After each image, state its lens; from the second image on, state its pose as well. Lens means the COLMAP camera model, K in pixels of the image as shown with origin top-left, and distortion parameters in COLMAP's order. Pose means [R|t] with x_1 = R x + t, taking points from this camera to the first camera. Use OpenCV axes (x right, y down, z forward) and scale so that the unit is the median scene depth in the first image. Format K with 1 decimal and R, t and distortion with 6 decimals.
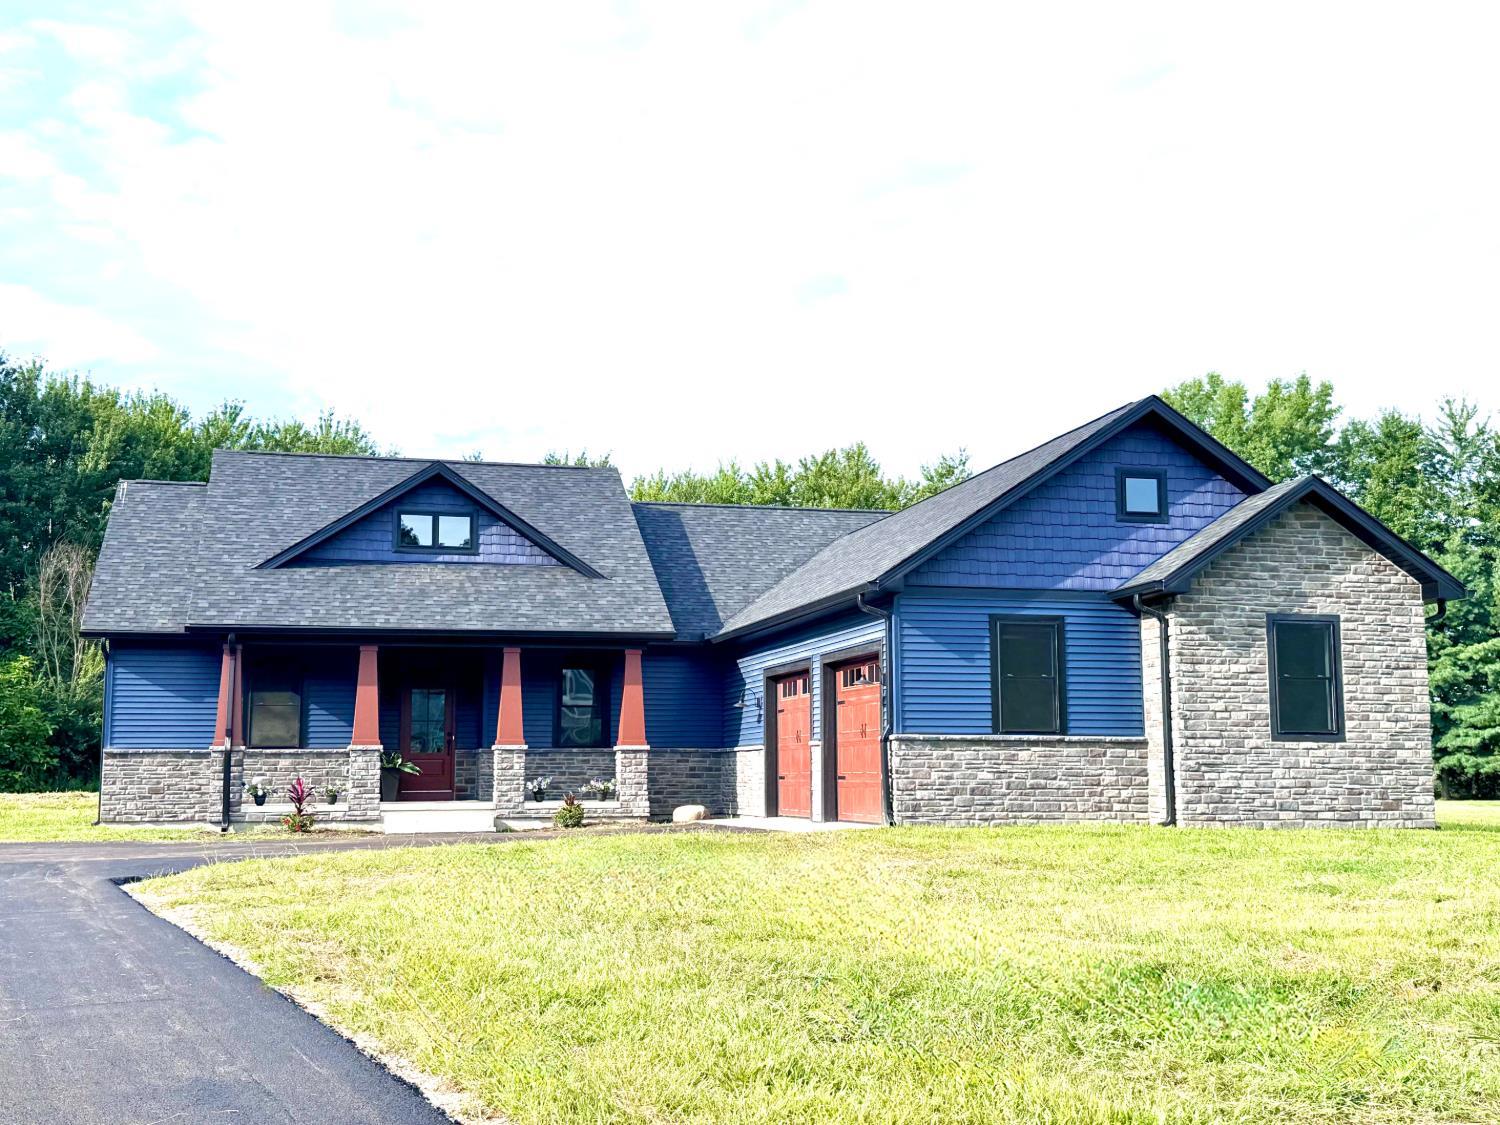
lens RADIAL K [[1748.9, 0, 750.0], [0, 1748.9, 562.5], [0, 0, 1]] dist [0.152249, -0.035142]
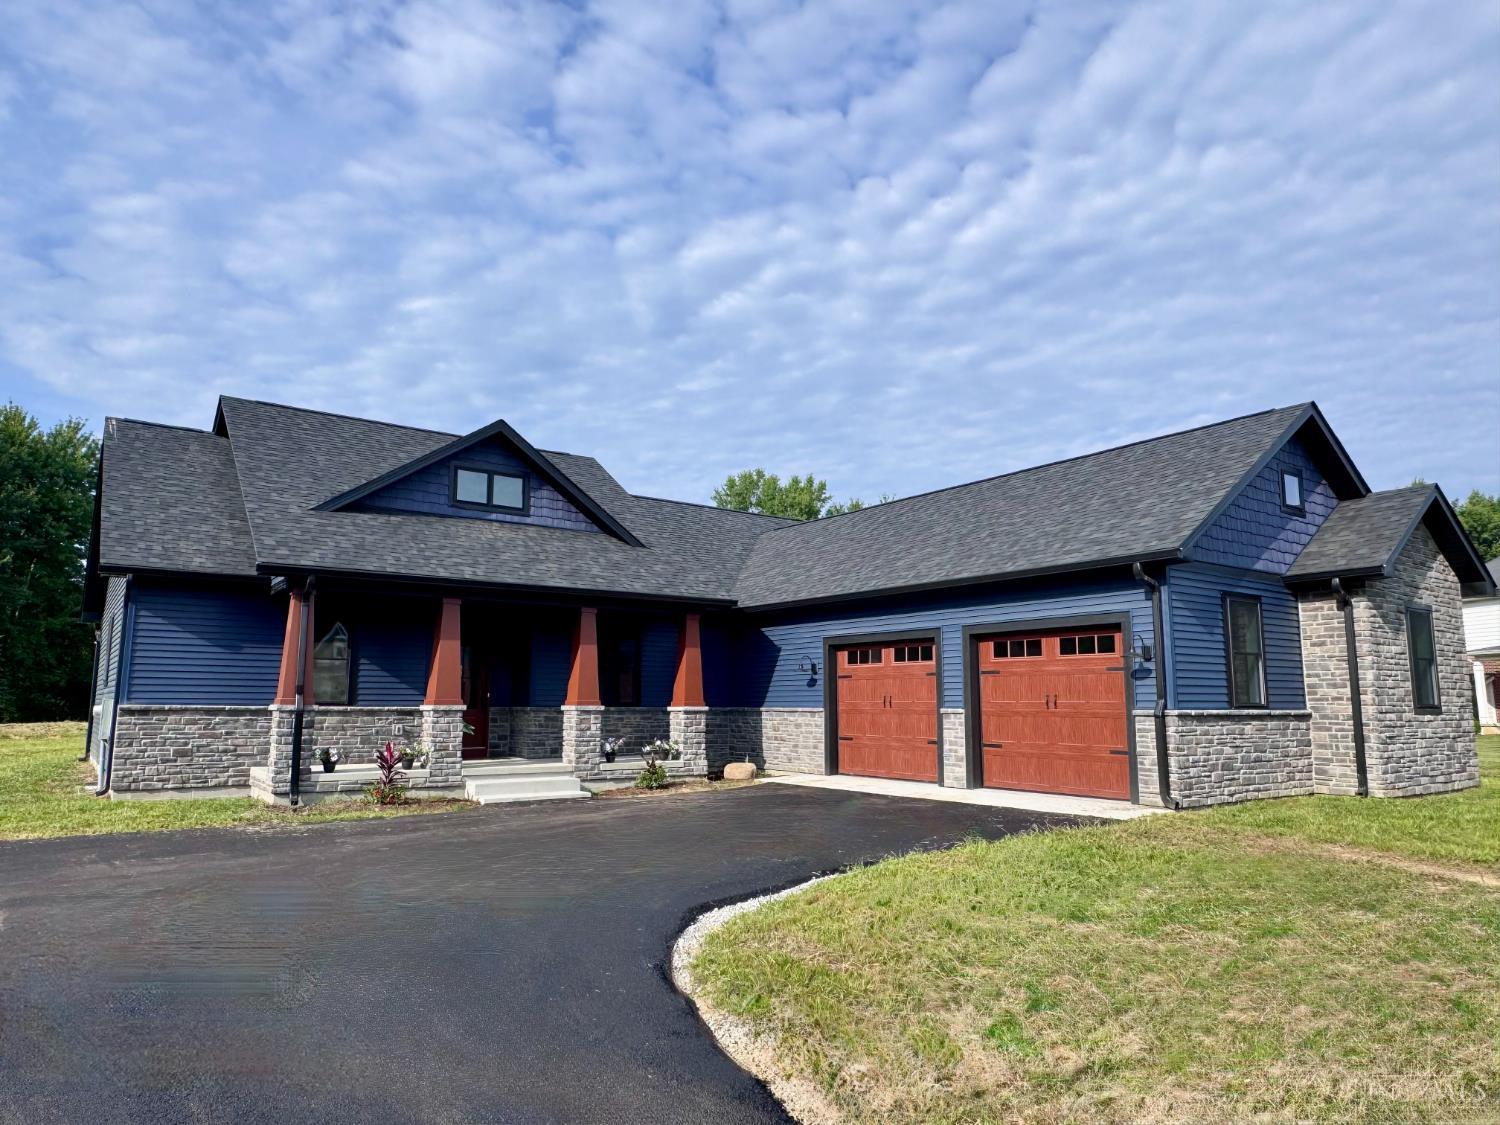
lens RADIAL K [[966.1, 0, 750.0], [0, 966.1, 562.5], [0, 0, 1]] dist [0.003833, 0.003233]
pose [[0.928450, 0.059978, 0.366583, -0.253309], [-0.051794, 0.998141, -0.032129, 0.035619], [-0.367829, 0.010843, 0.929830, 0.453102]]
